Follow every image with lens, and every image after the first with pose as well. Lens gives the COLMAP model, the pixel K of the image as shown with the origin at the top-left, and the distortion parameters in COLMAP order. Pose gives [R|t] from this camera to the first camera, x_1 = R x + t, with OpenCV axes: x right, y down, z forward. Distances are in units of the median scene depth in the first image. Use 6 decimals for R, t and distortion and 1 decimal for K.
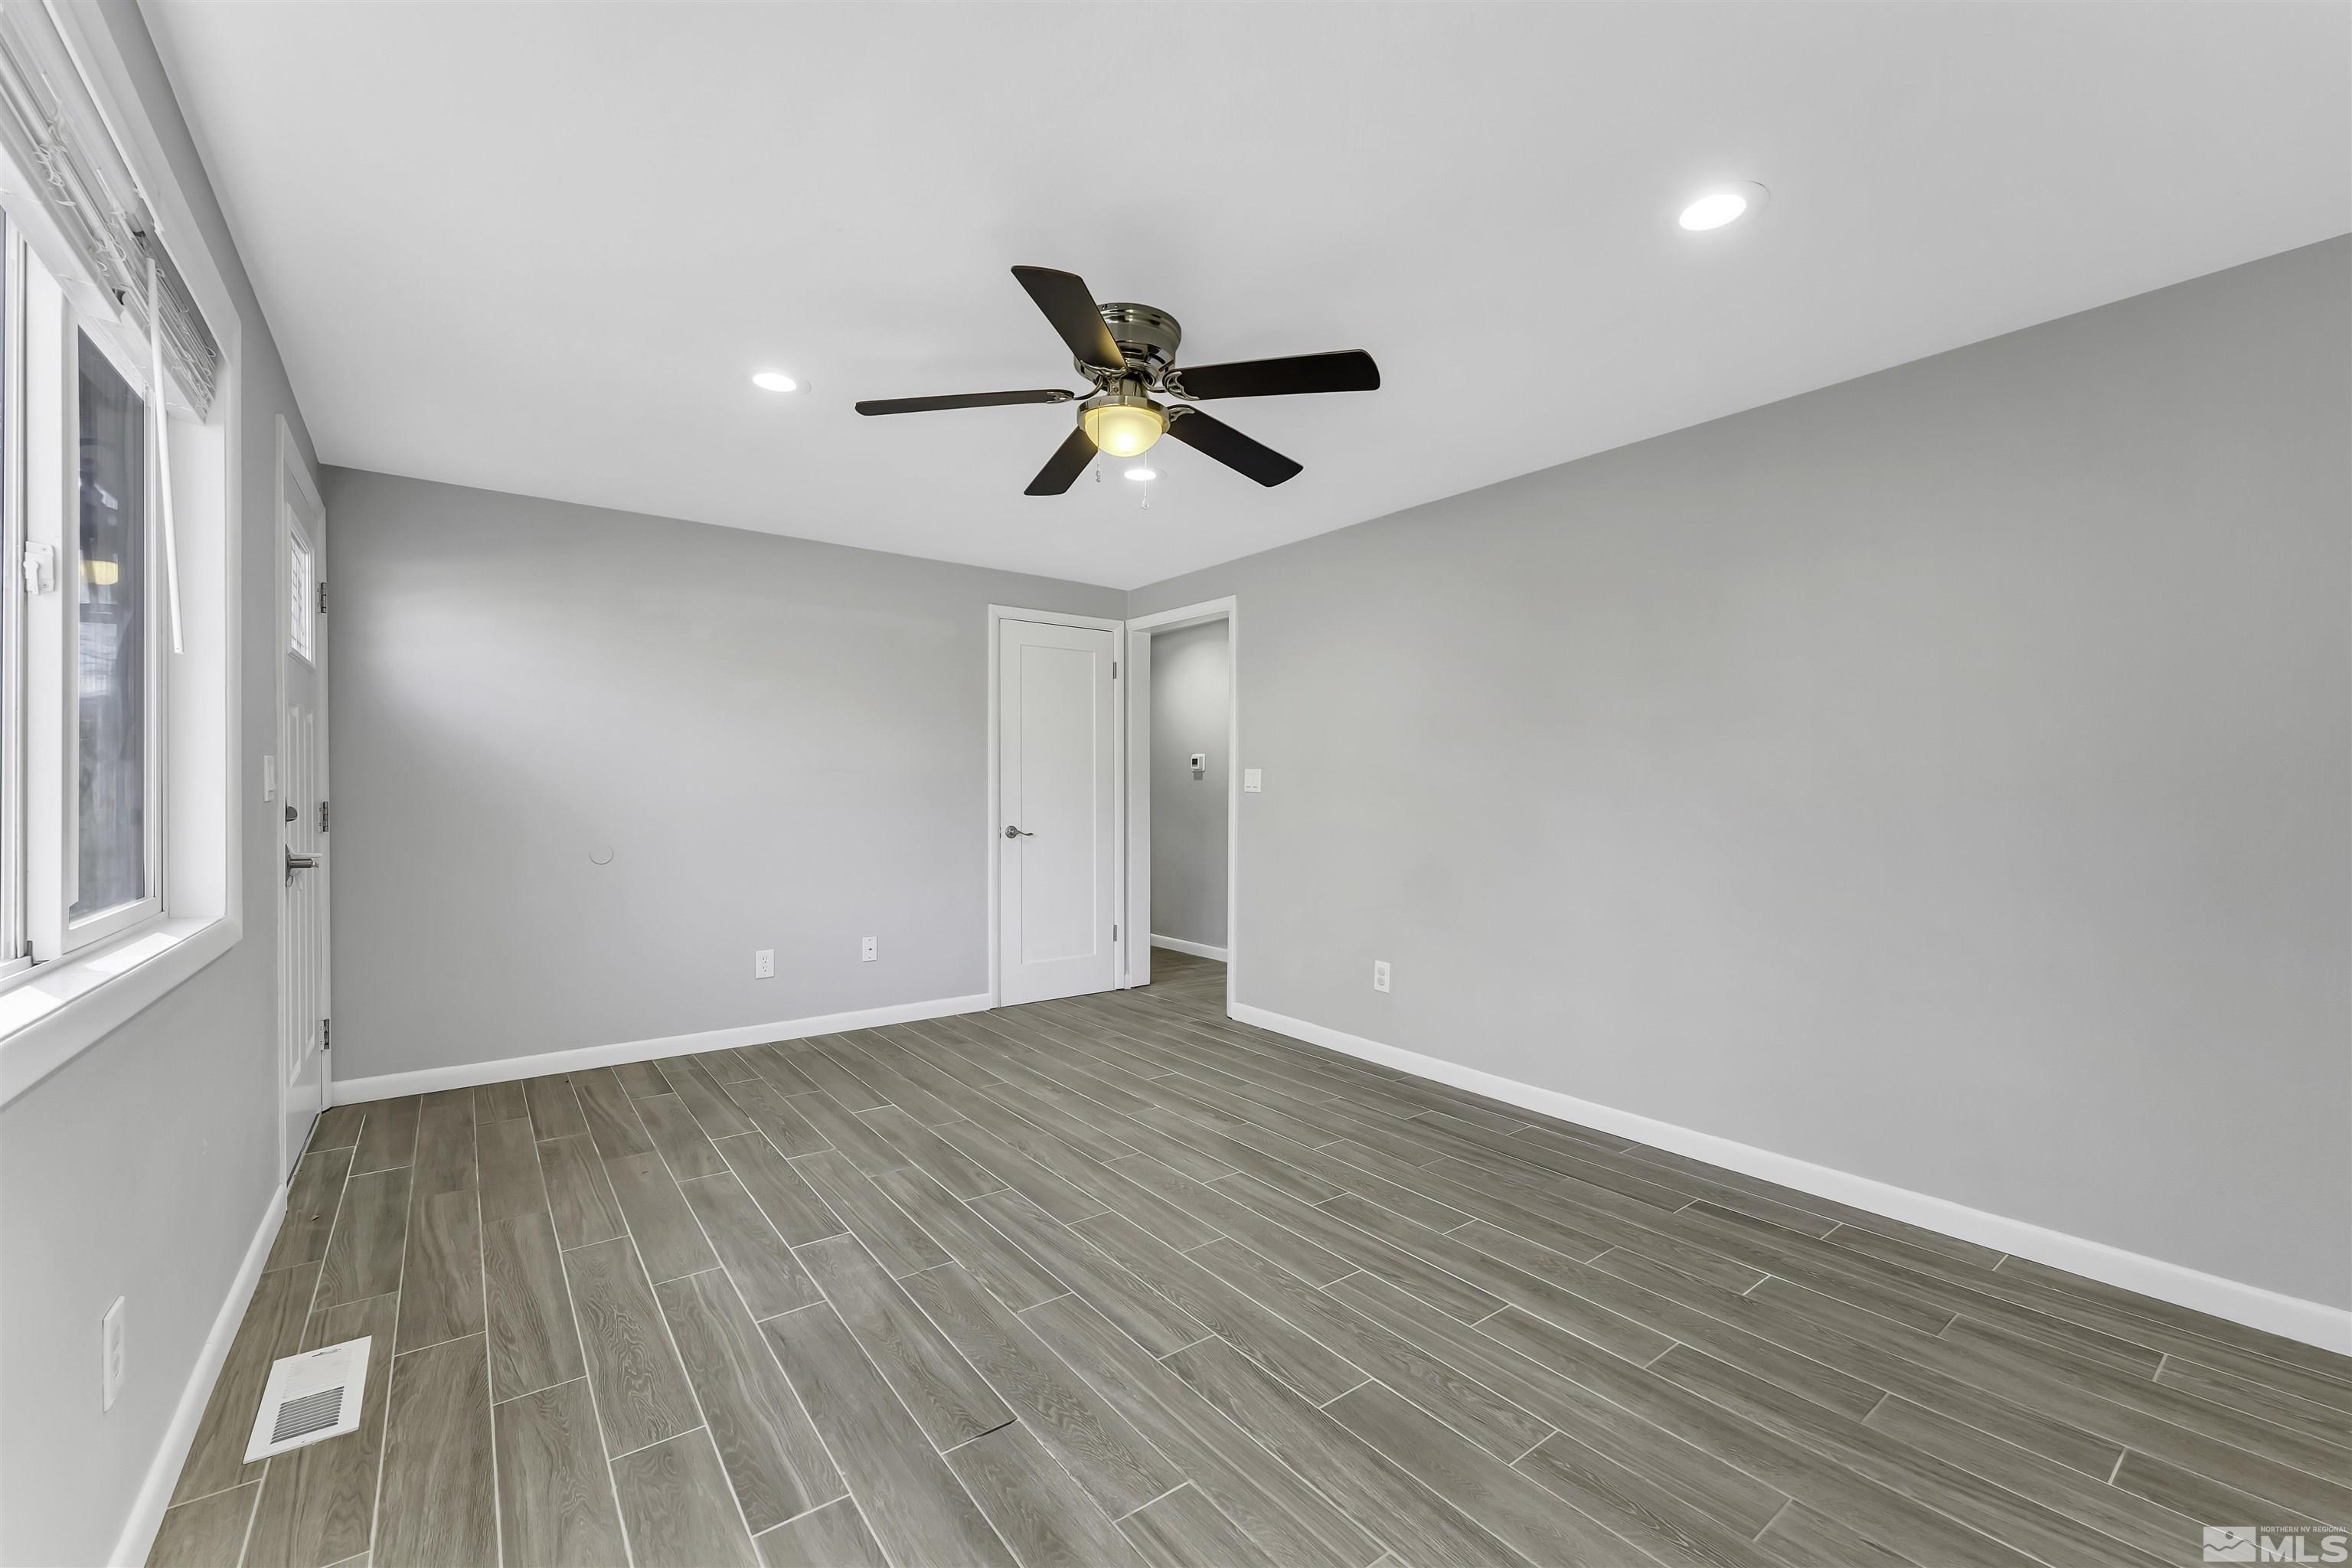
lens RADIAL K [[953.2, 0, 1170.4], [0, 953.2, 787.1], [0, 0, 1]] dist [0.000863, 0.000302]
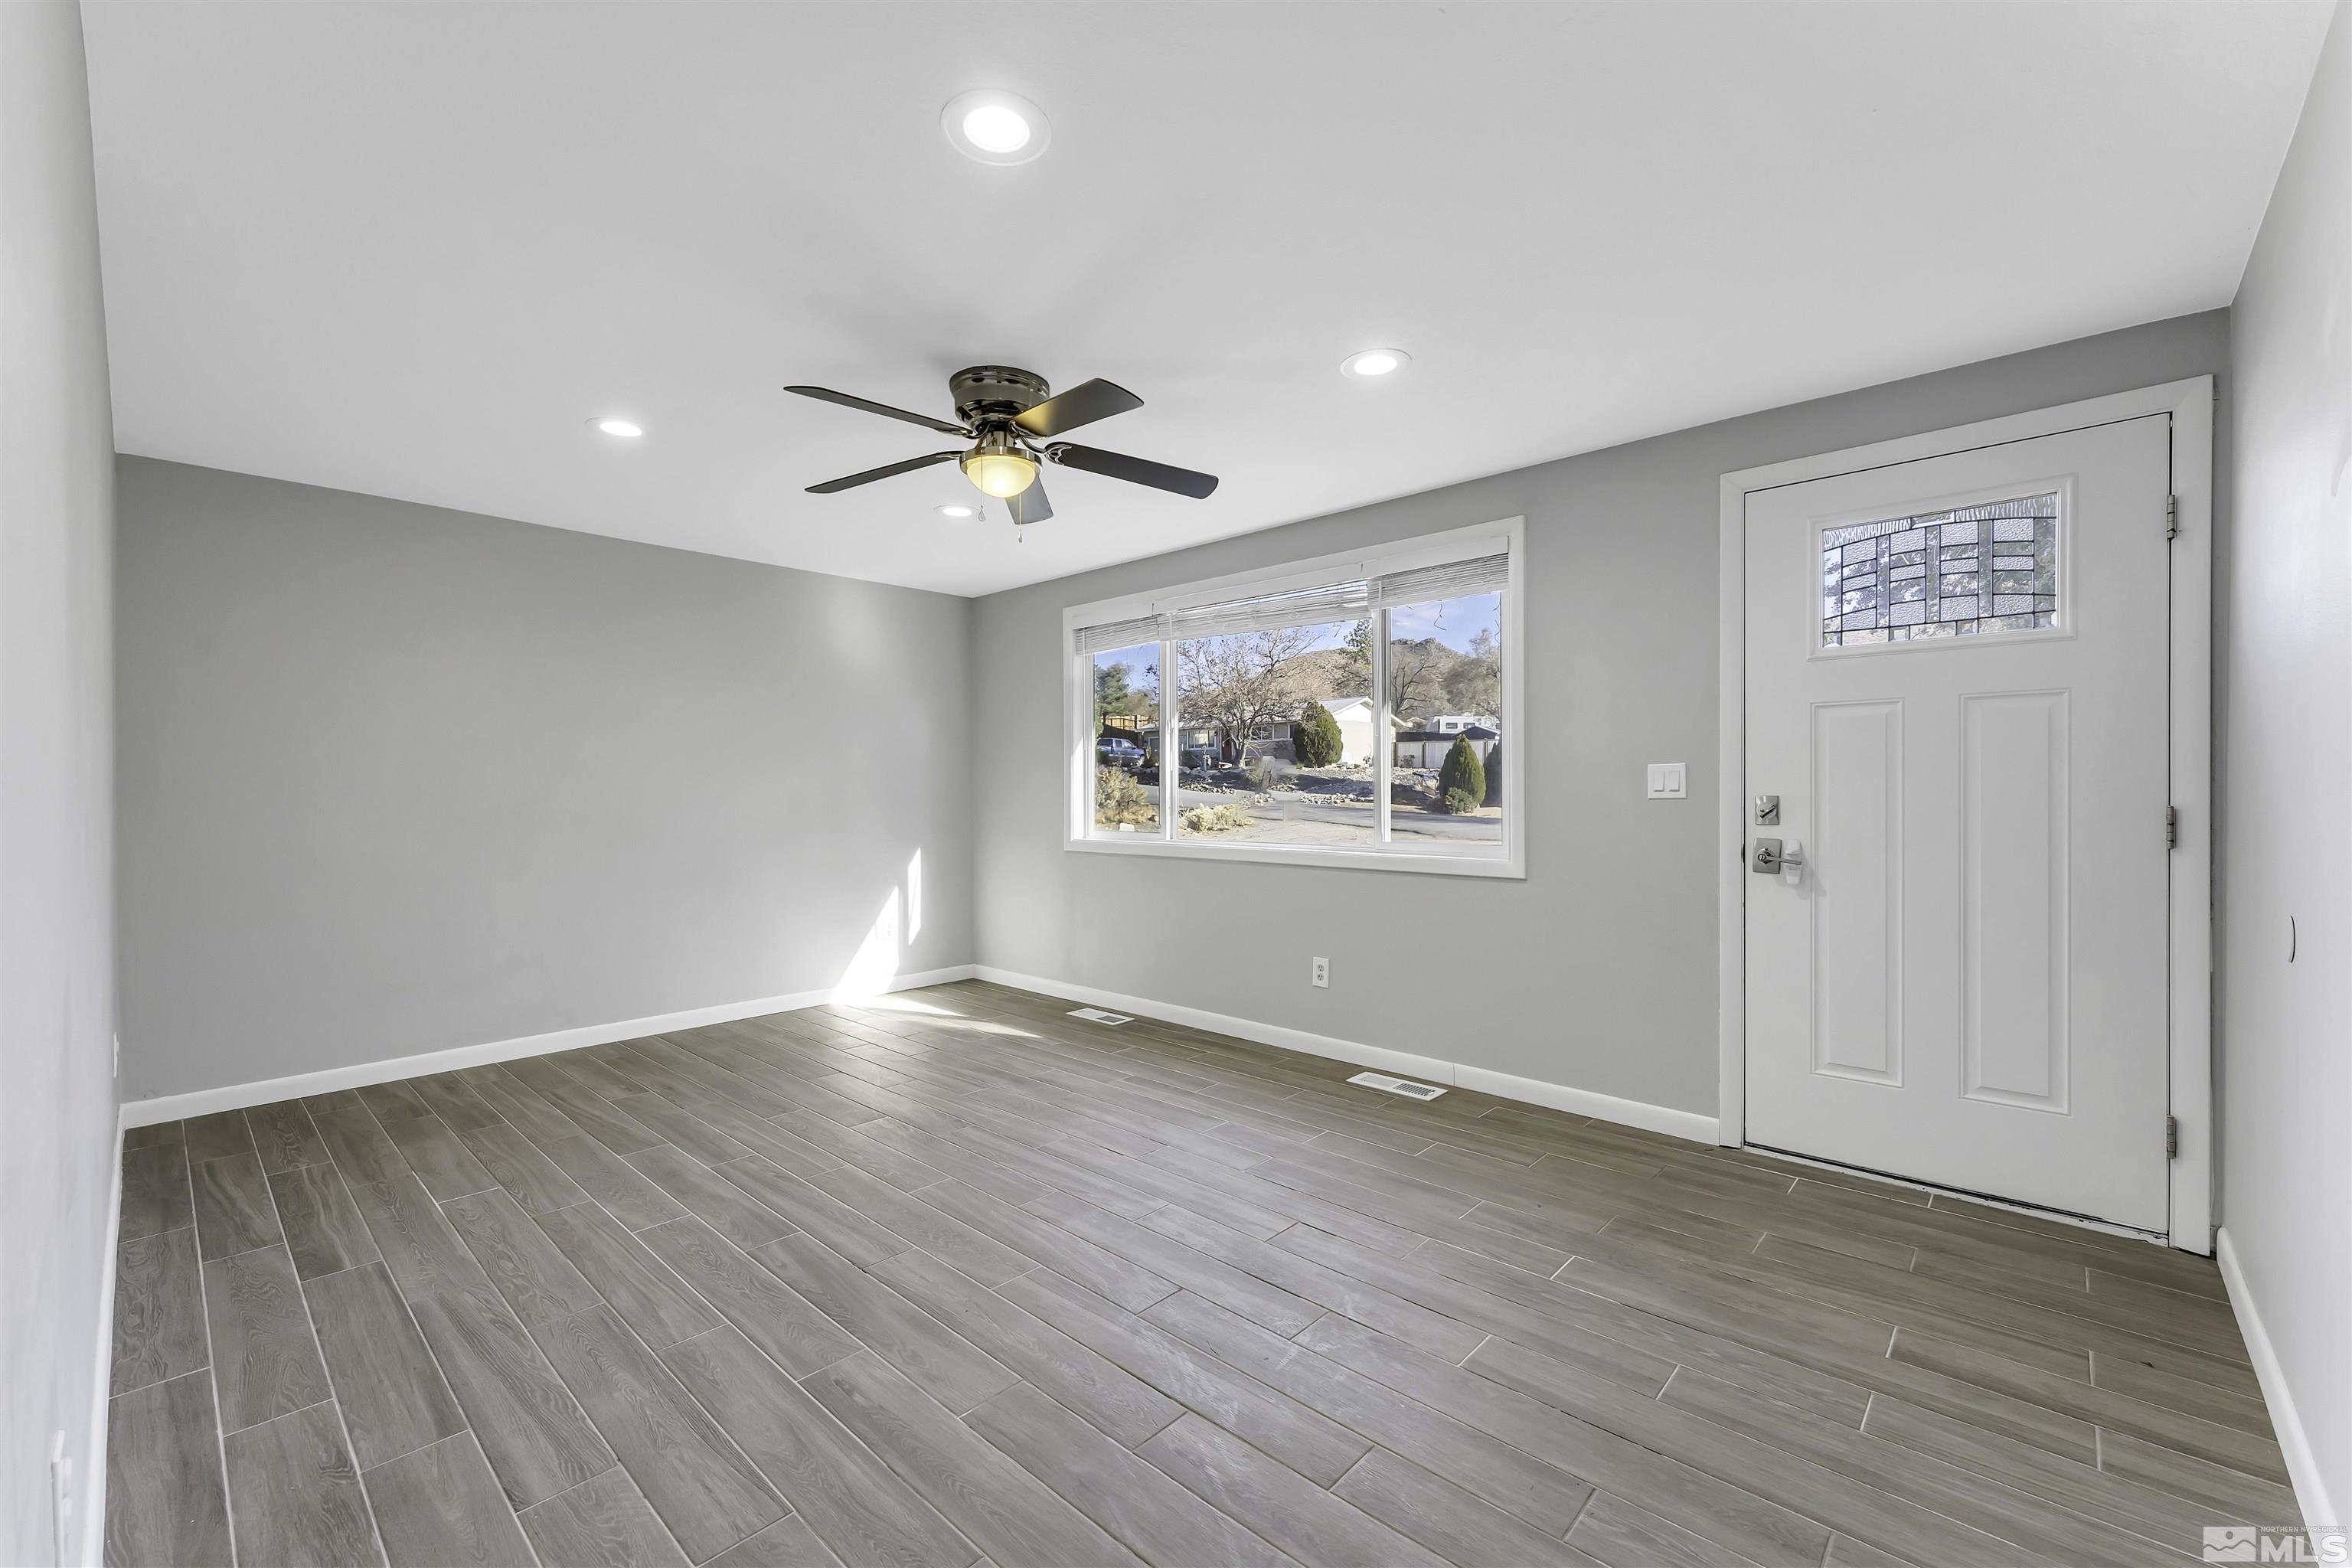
lens RADIAL K [[953.2, 0, 1175.3], [0, 953.2, 791.5], [0, 0, 1]] dist [0.000863, 0.000302]
pose [[-0.984028, -0.002014, -0.178004, -0.040867], [-0.001186, 0.999988, -0.004754, 0.009160], [0.178012, -0.004466, -0.984018, 1.789908]]
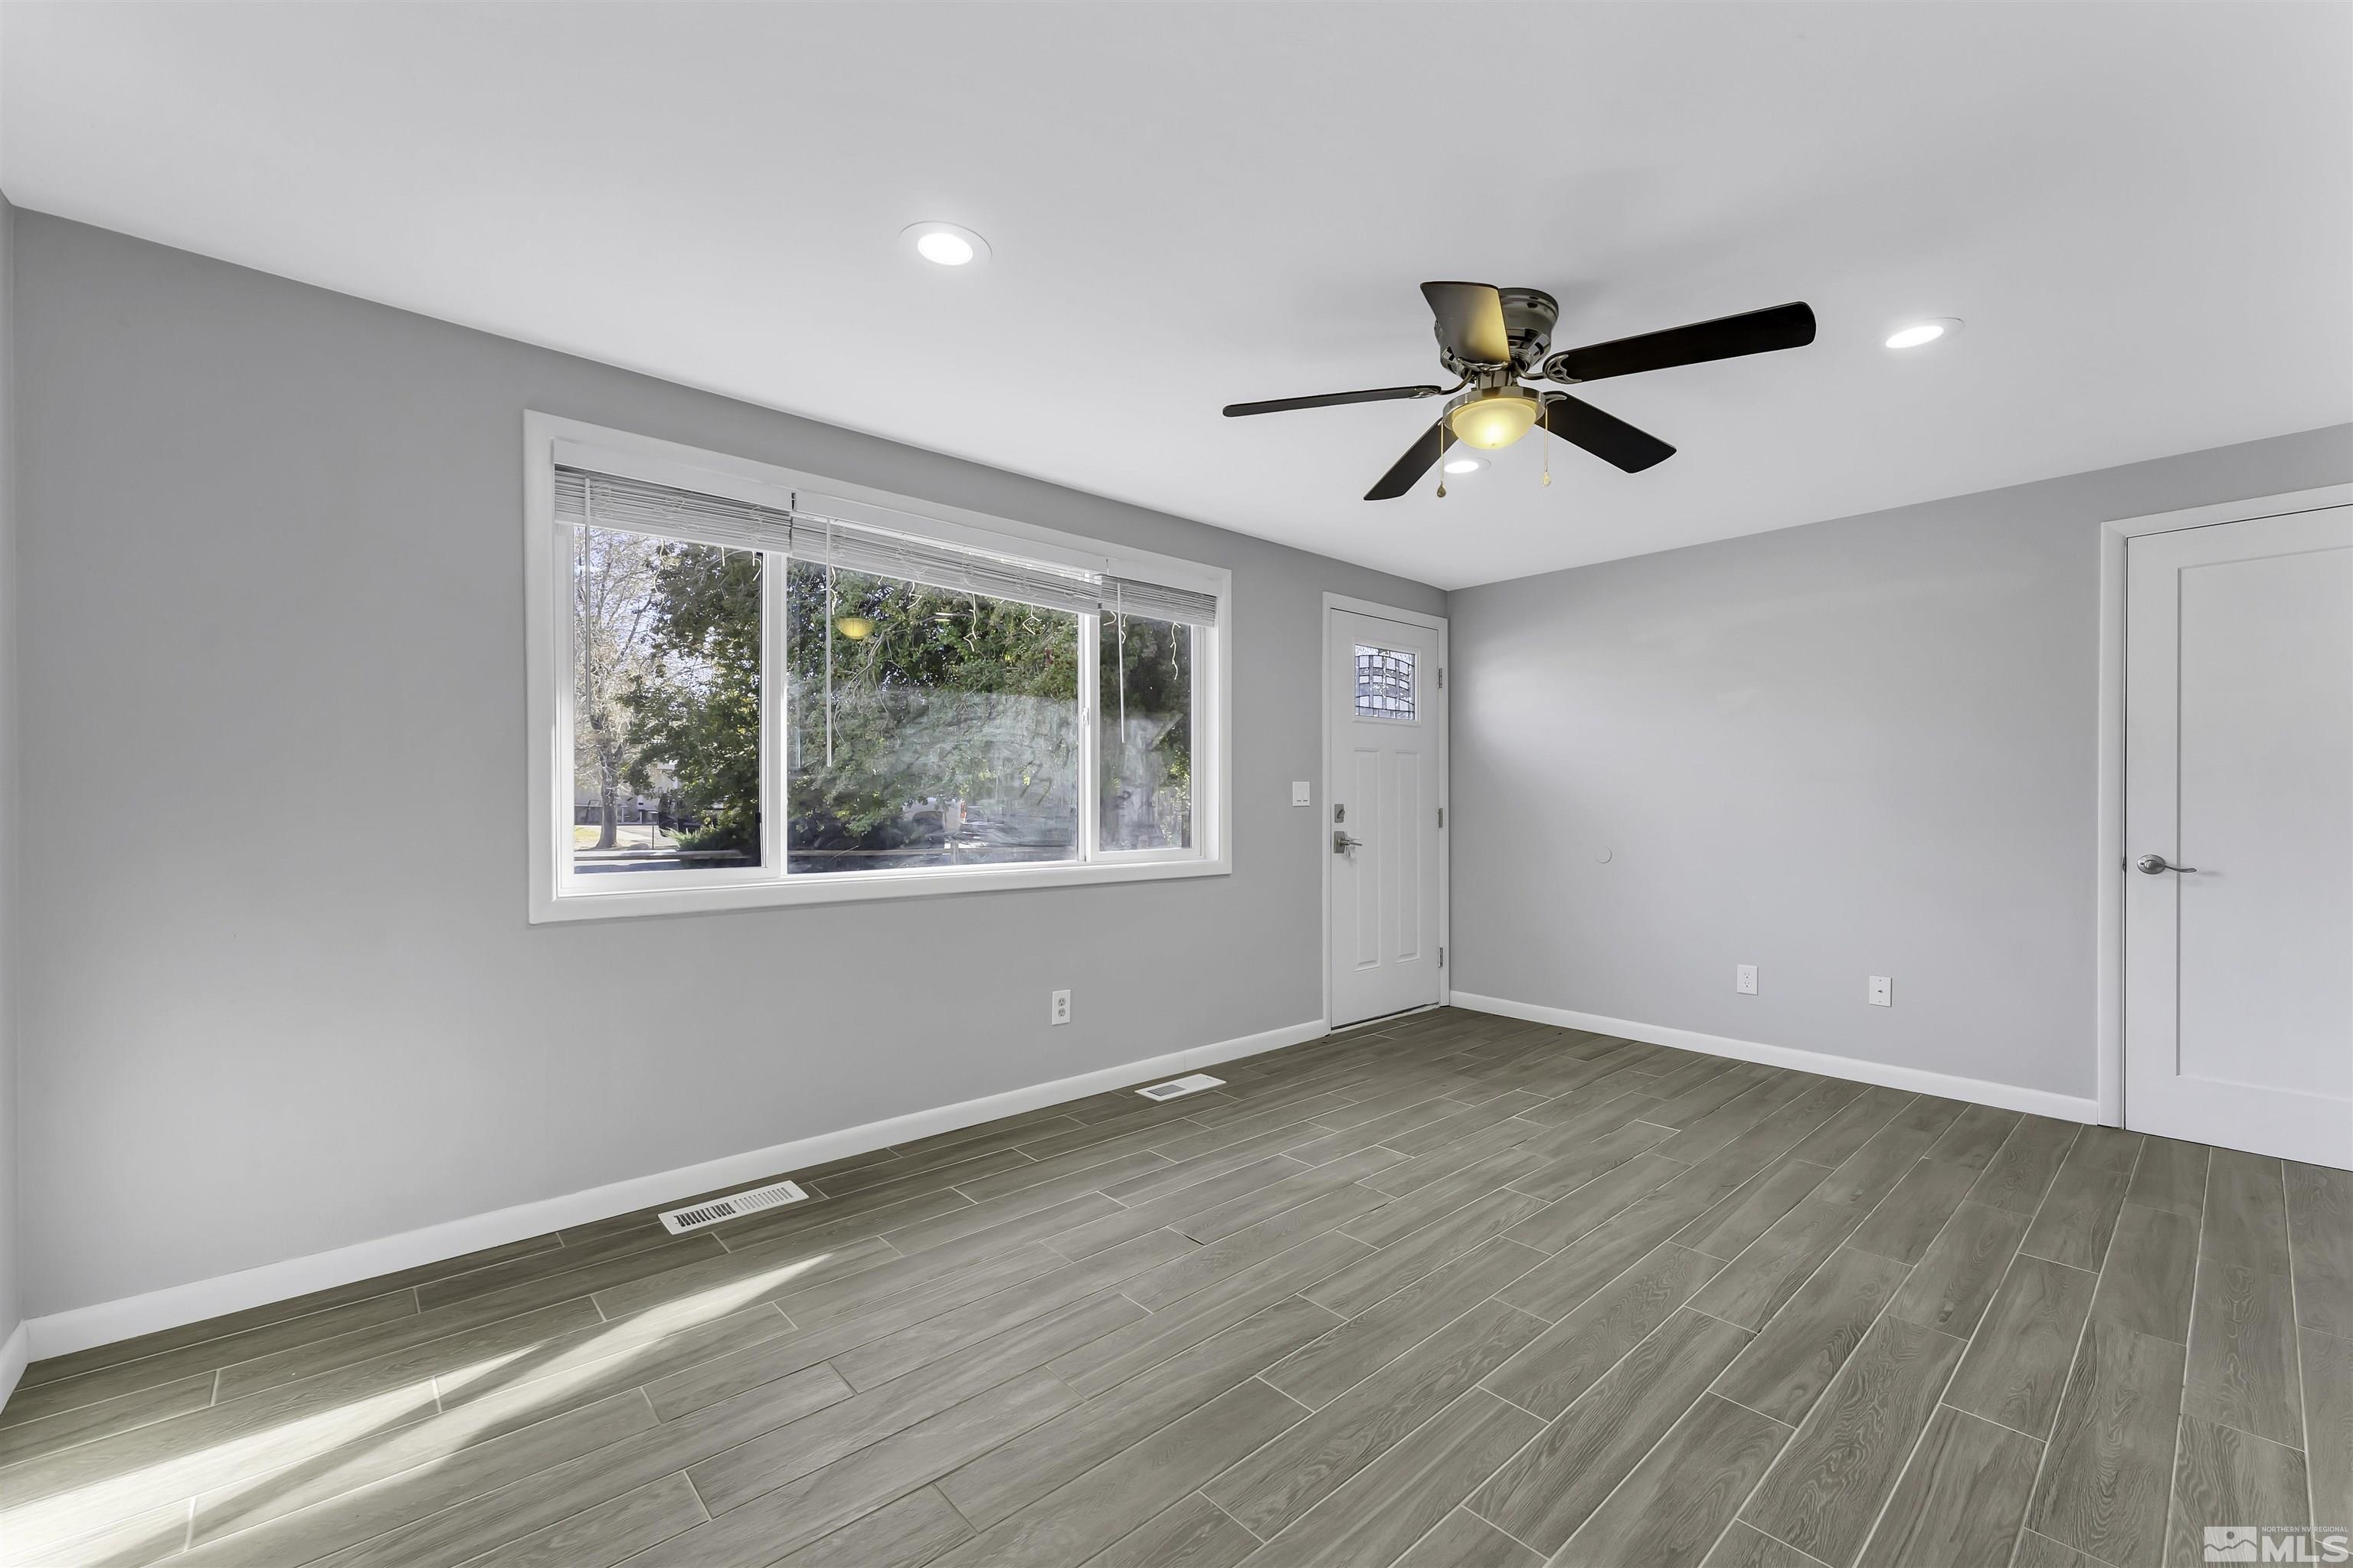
lens RADIAL K [[953.6, 0, 1174.0], [0, 953.6, 804.9], [0, 0, 1]] dist [0.000863, 0.000302]
pose [[0.081996, 0.000810, -0.996632, 0.731508], [0.002284, 0.999997, 0.001001, 0.006896], [0.996630, -0.002358, 0.081993, 0.497126]]
